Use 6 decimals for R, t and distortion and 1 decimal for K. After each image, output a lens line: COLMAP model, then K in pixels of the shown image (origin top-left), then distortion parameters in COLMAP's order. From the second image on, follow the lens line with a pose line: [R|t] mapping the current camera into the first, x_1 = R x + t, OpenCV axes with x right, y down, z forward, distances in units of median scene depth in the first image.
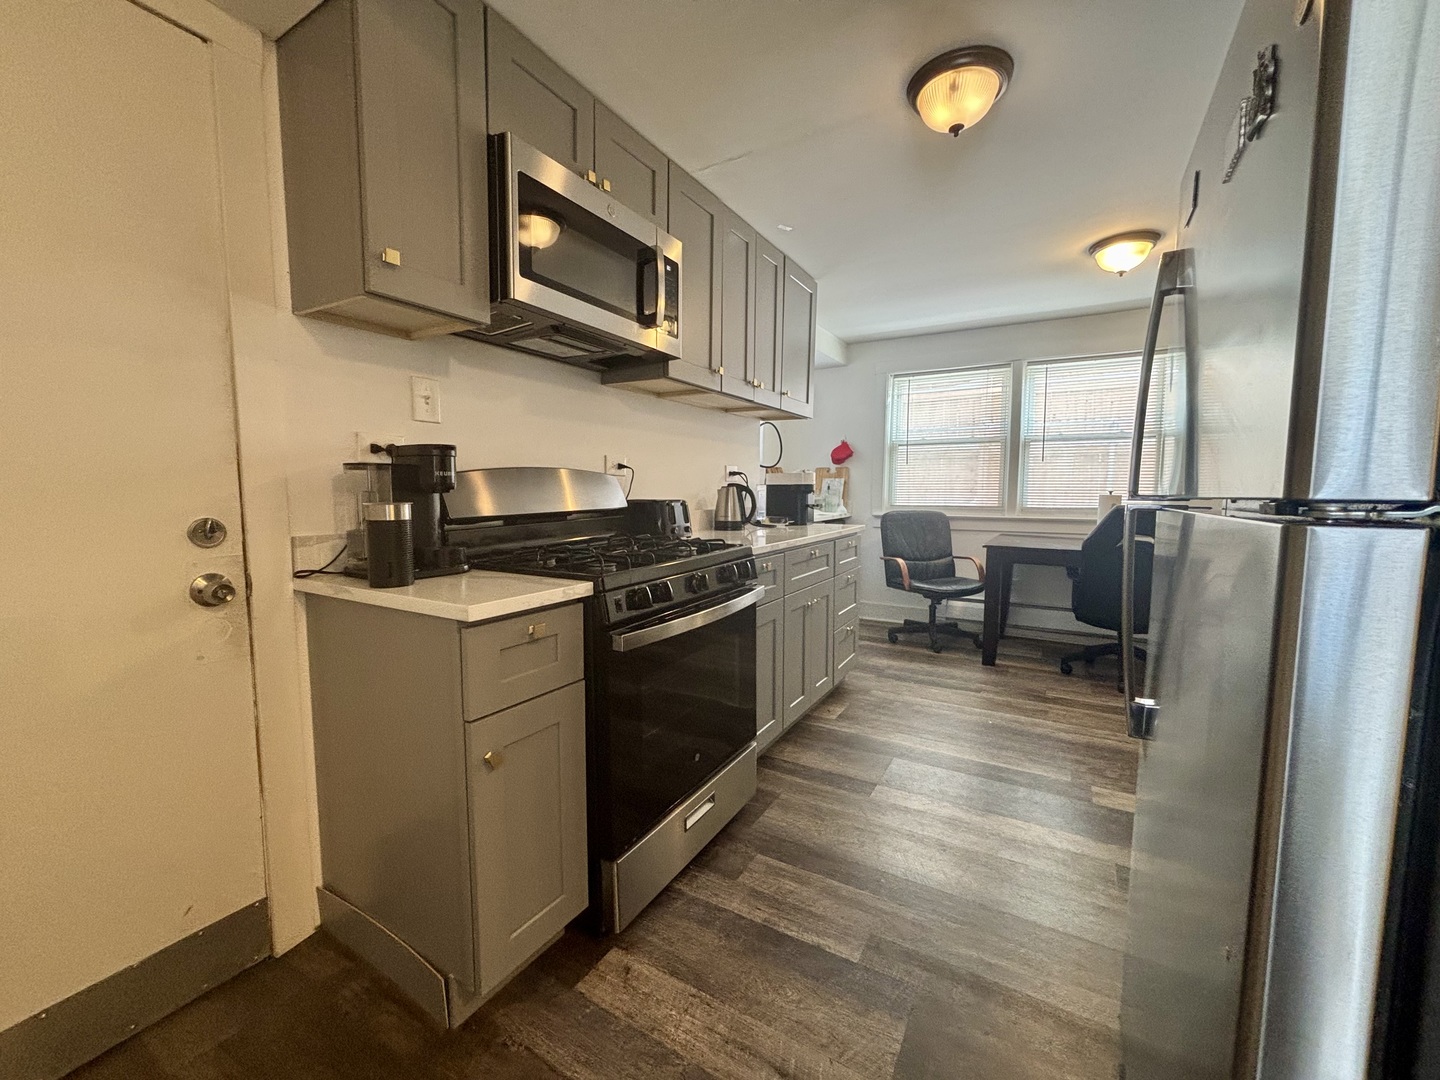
lens RADIAL K [[581.1, 0, 713.6], [0, 581.1, 541.8], [0, 0, 1]] dist [-0.023164, -0.000028]
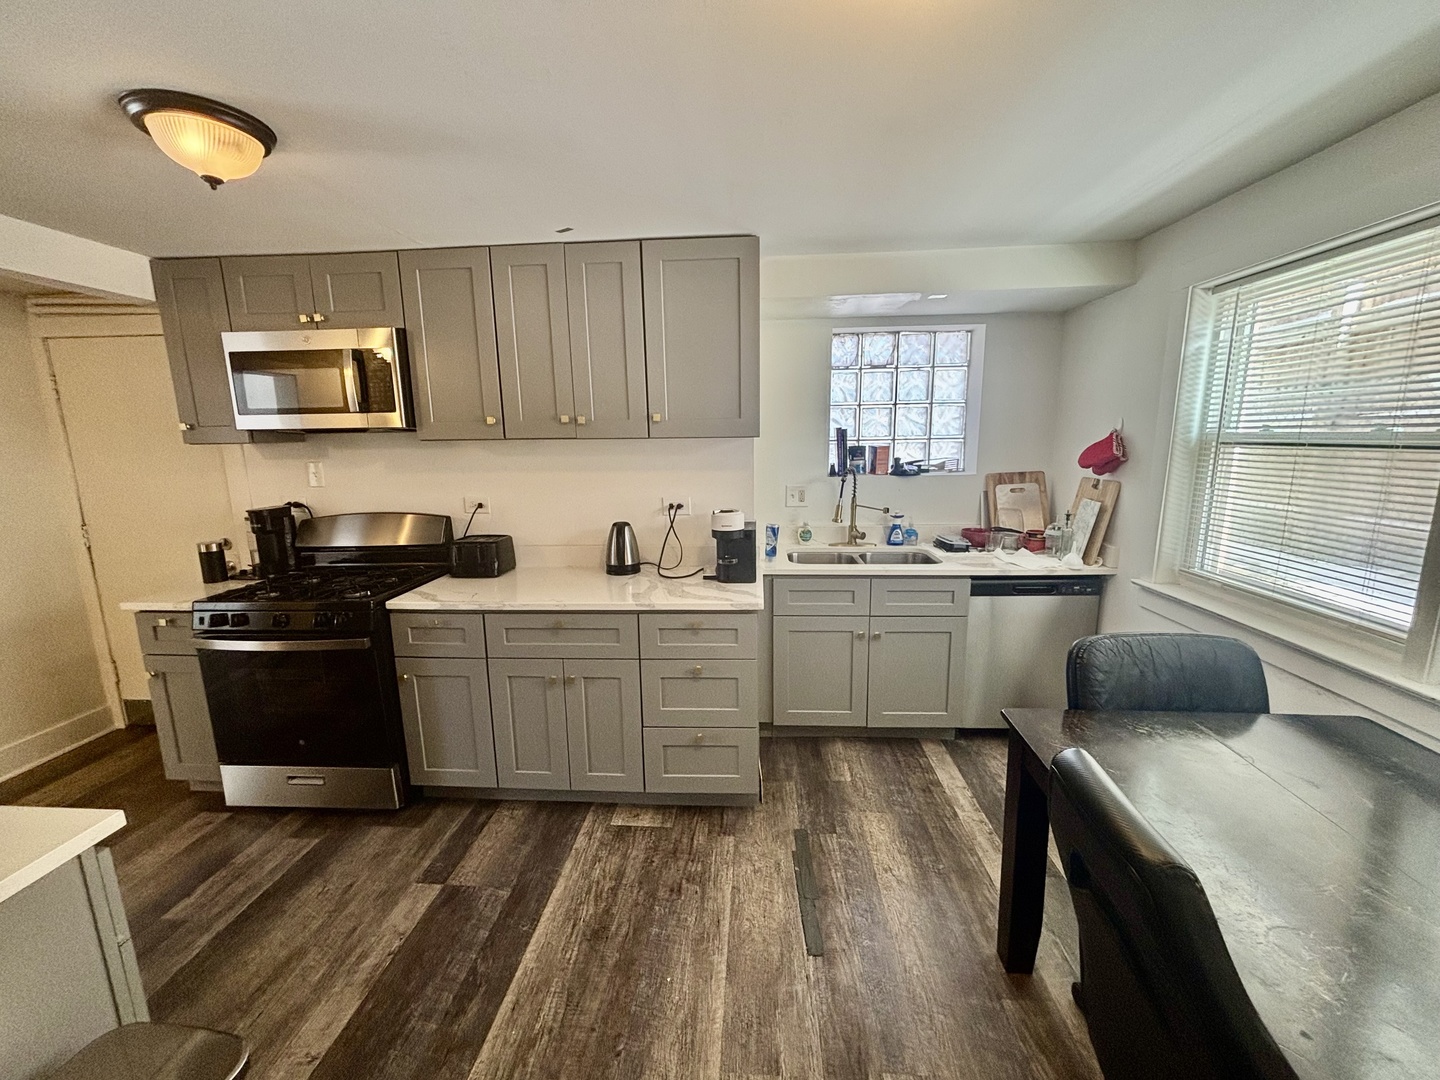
lens RADIAL K [[581.1, 0, 713.6], [0, 581.1, 541.8], [0, 0, 1]] dist [-0.023164, -0.000028]
pose [[0.449413, 0.151527, -0.880379, 0.910522], [-0.064049, 0.988439, 0.137430, -0.207535], [0.891025, -0.005375, 0.453922, 0.739464]]
